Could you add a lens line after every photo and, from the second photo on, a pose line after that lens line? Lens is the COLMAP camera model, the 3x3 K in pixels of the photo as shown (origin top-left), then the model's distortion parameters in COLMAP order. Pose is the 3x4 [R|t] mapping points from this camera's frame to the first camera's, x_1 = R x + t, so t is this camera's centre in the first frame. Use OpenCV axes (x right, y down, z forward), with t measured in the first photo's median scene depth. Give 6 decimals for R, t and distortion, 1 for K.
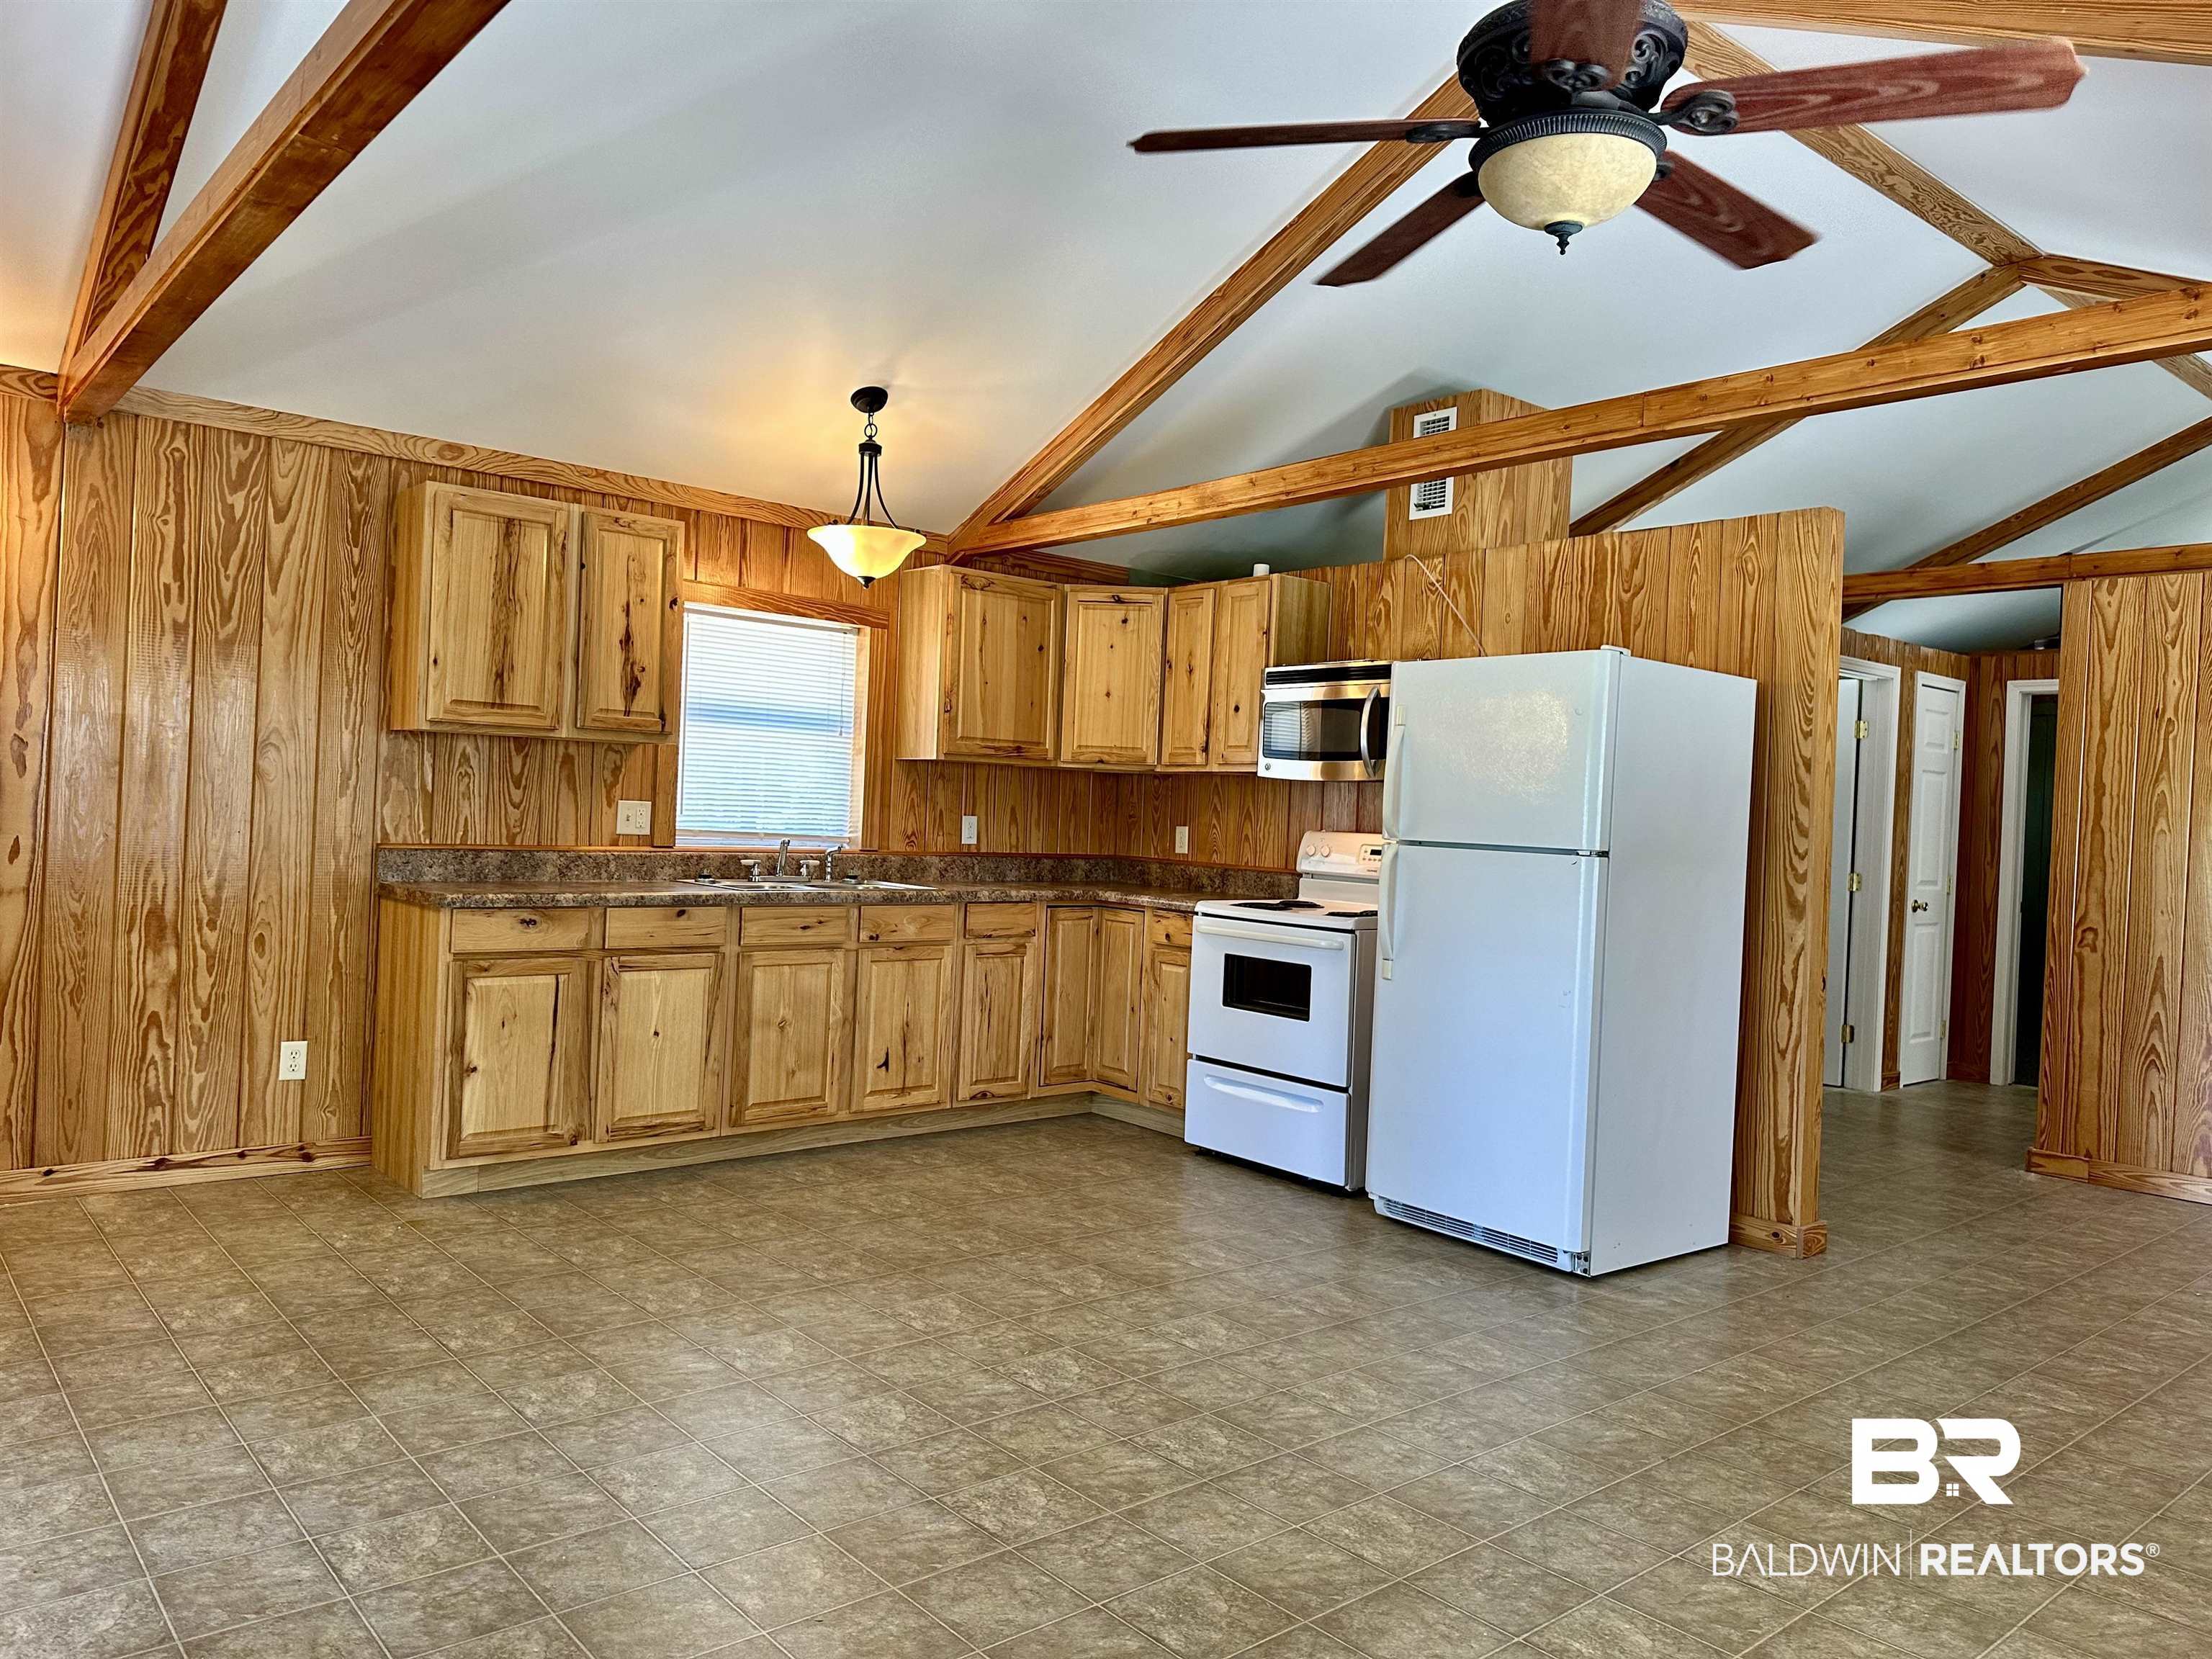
lens RADIAL K [[1544.2, 0, 1095.0], [0, 1544.2, 819.1], [0, 0, 1]] dist [0.129432, -0.168098]
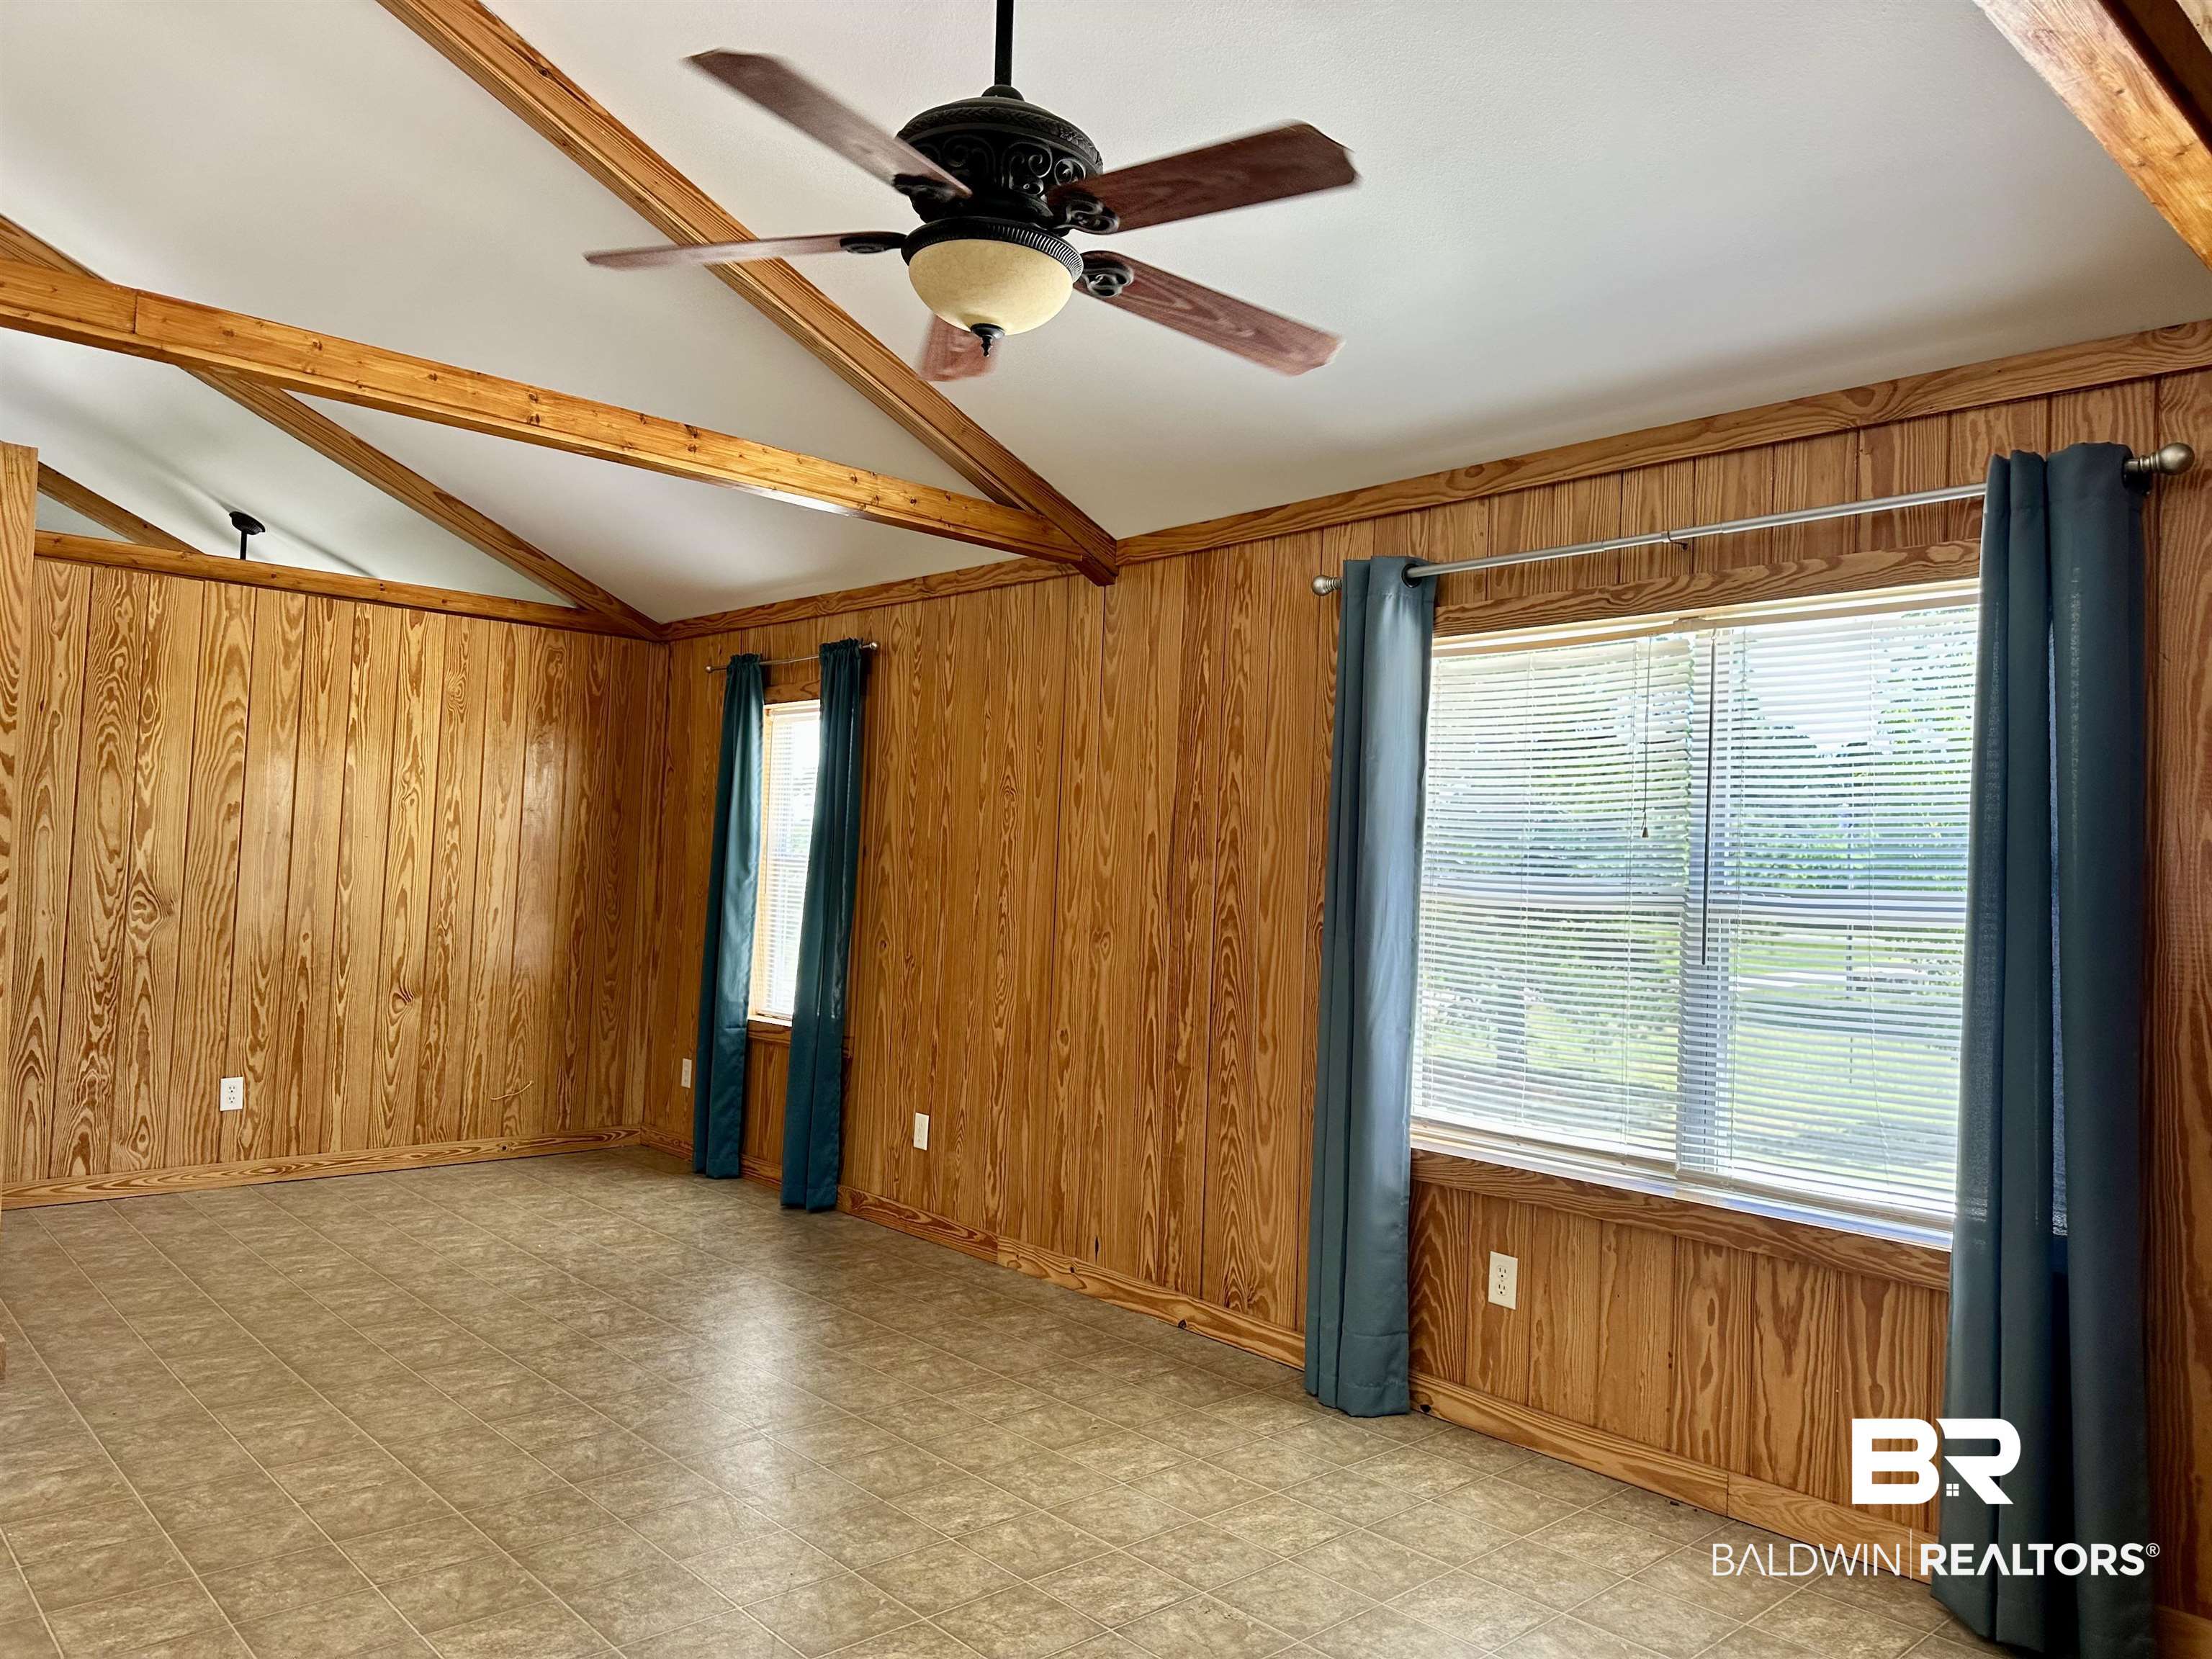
lens RADIAL K [[1544.2, 0, 1095.0], [0, 1544.2, 819.1], [0, 0, 1]] dist [0.129432, -0.168098]
pose [[-0.033428, -0.008193, 0.999408, -0.313092], [-0.030872, 0.999498, 0.007161, -0.024869], [-0.998964, -0.030615, -0.033664, 0.400609]]
